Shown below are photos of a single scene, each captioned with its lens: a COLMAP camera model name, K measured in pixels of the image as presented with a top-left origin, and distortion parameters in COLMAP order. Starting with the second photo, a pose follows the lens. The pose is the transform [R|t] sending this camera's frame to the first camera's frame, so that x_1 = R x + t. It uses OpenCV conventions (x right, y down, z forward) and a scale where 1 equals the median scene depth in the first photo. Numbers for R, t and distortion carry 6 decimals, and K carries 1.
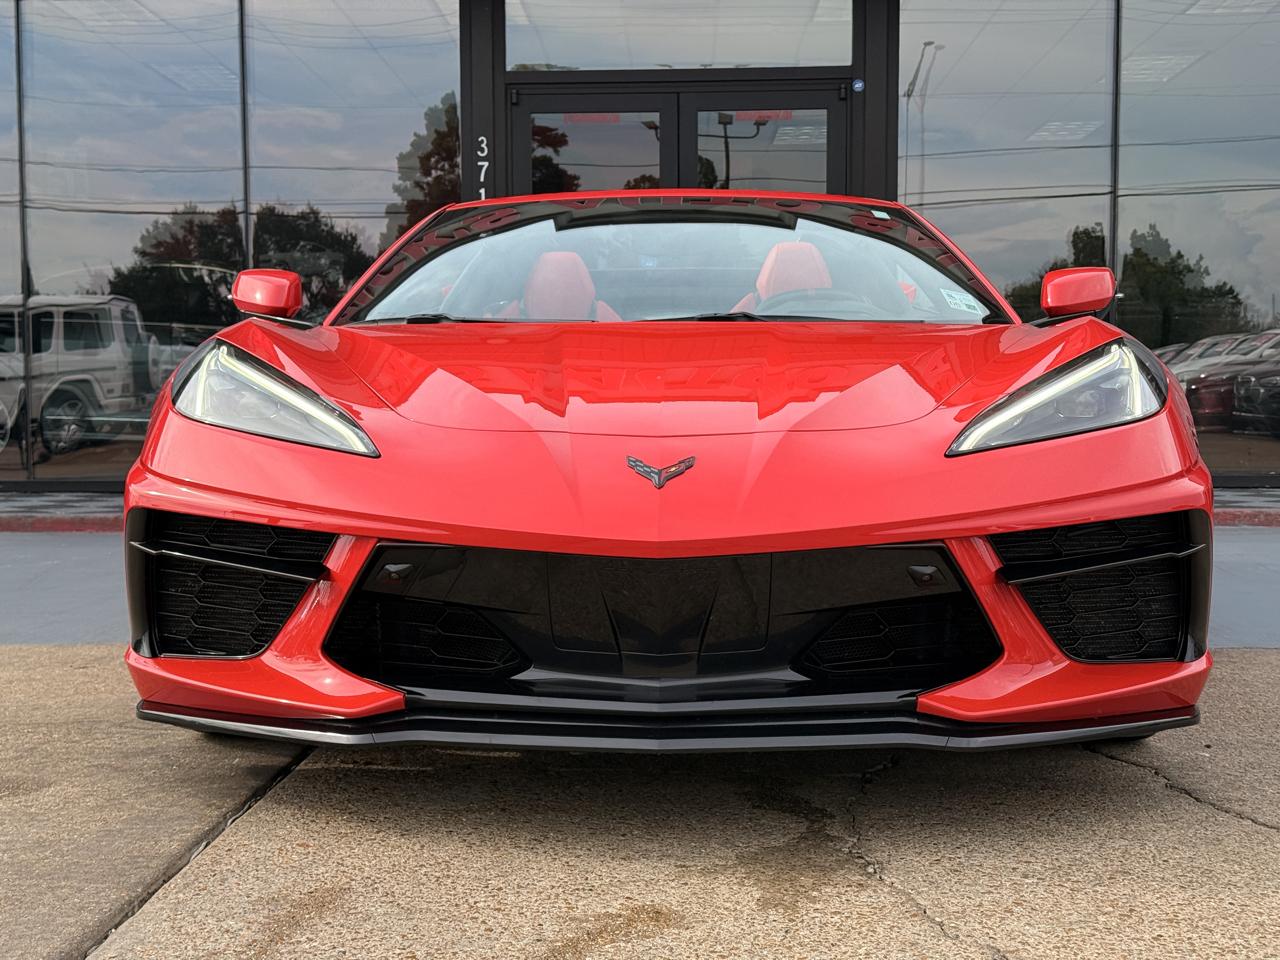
lens RADIAL K [[1798.9, 0, 636.8], [0, 1798.9, 499.8], [0, 0, 1]] dist [0.116726, 0.000000]
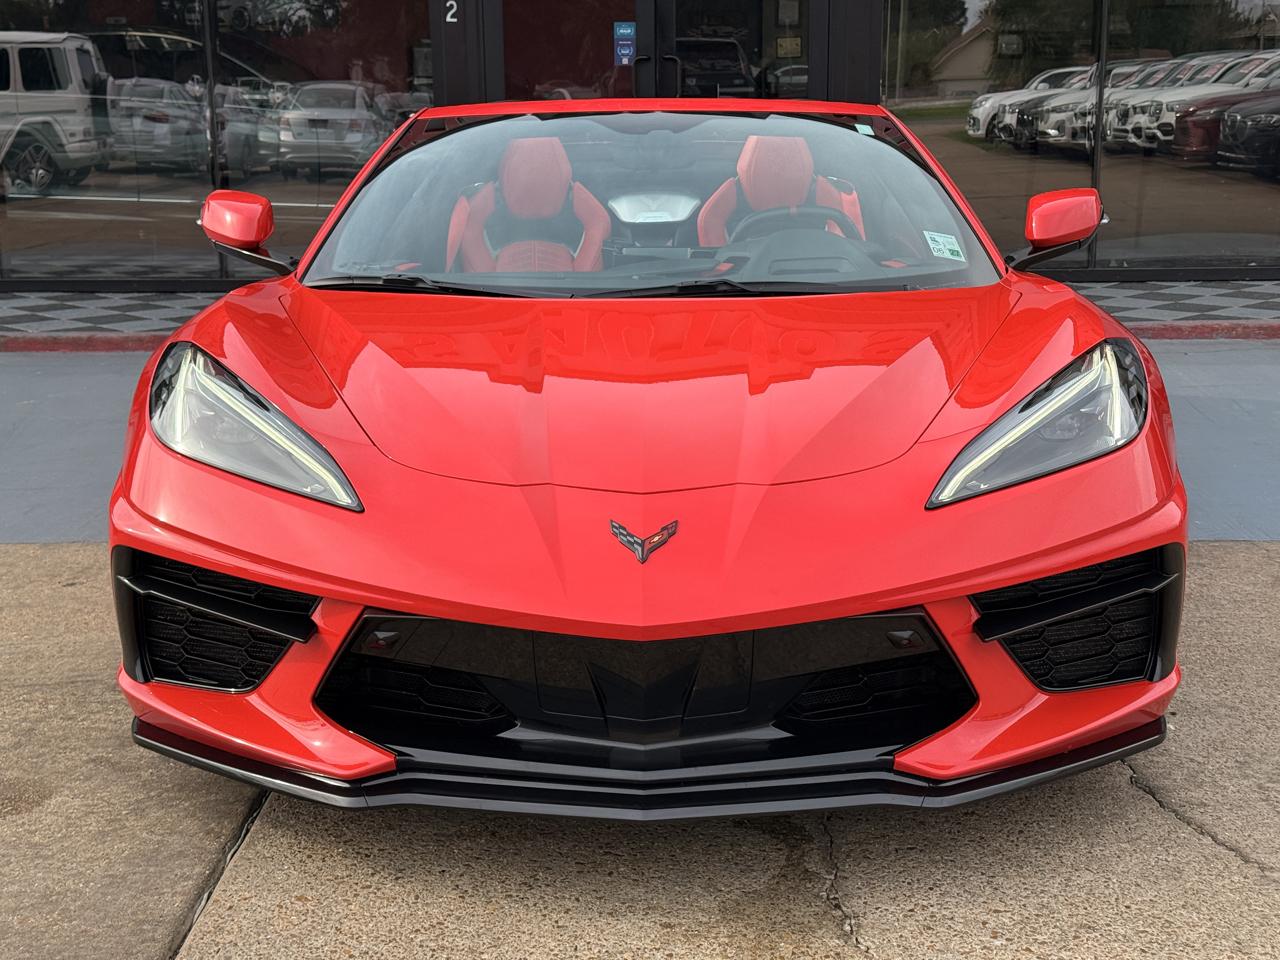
lens RADIAL K [[1798.9, 0, 640.1], [0, 1798.9, 484.9], [0, 0, 1]] dist [0.116726, 0.000000]
pose [[0.999865, -0.009128, 0.013638, -0.002186], [0.006786, 0.986634, 0.162811, -0.196803], [-0.014942, -0.162696, 0.986563, 0.009221]]
